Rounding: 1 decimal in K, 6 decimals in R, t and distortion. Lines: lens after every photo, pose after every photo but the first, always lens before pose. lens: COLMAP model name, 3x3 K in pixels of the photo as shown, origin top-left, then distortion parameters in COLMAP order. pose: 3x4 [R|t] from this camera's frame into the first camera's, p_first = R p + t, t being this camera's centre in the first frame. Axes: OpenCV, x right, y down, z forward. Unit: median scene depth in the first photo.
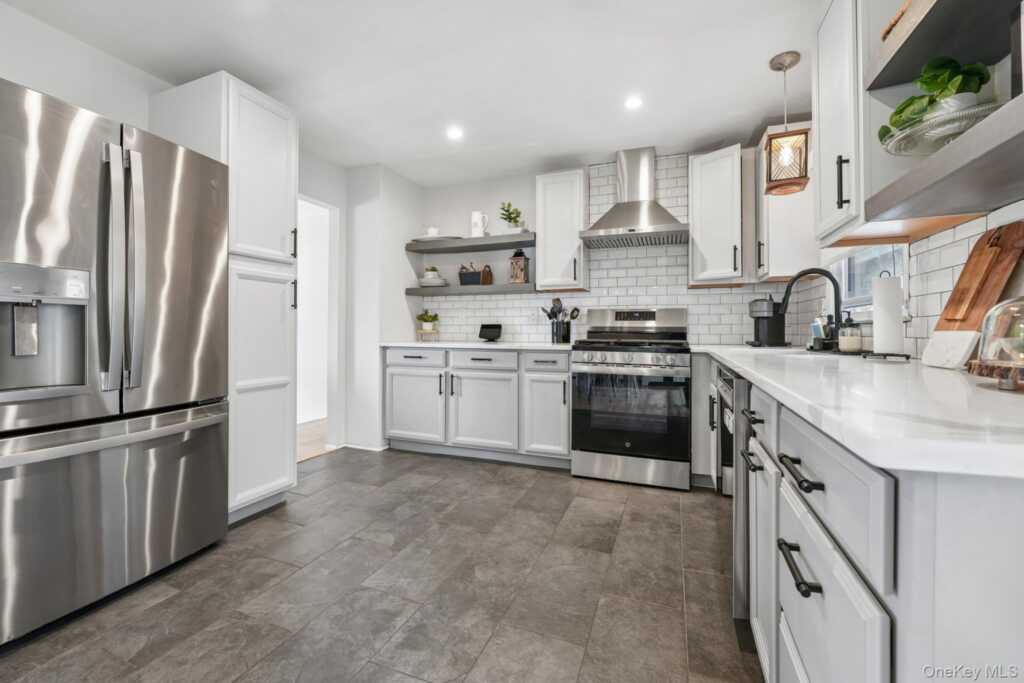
lens RADIAL K [[424.0, 0, 516.4], [0, 424.0, 335.4], [0, 0, 1]] dist [-0.018980, 0.001673]
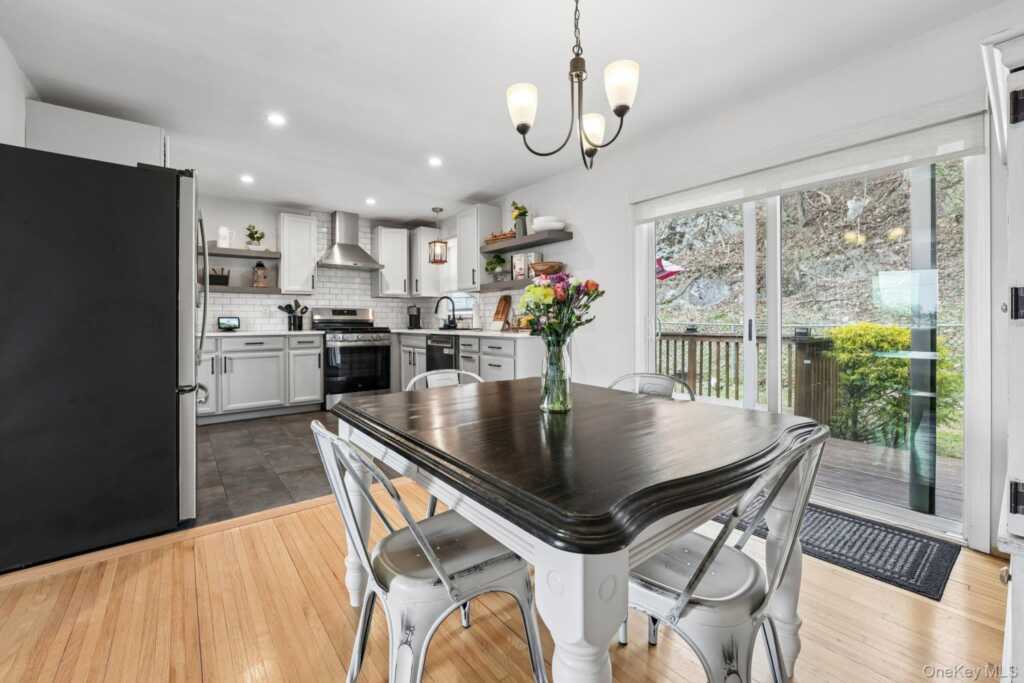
lens RADIAL K [[424.0, 0, 514.1], [0, 424.0, 328.5], [0, 0, 1]] dist [-0.018980, 0.001673]
pose [[0.505319, -0.020026, 0.862700, -0.802002], [0.012158, 0.999797, 0.016087, -0.003150], [-0.862847, 0.002360, 0.505460, -0.394675]]
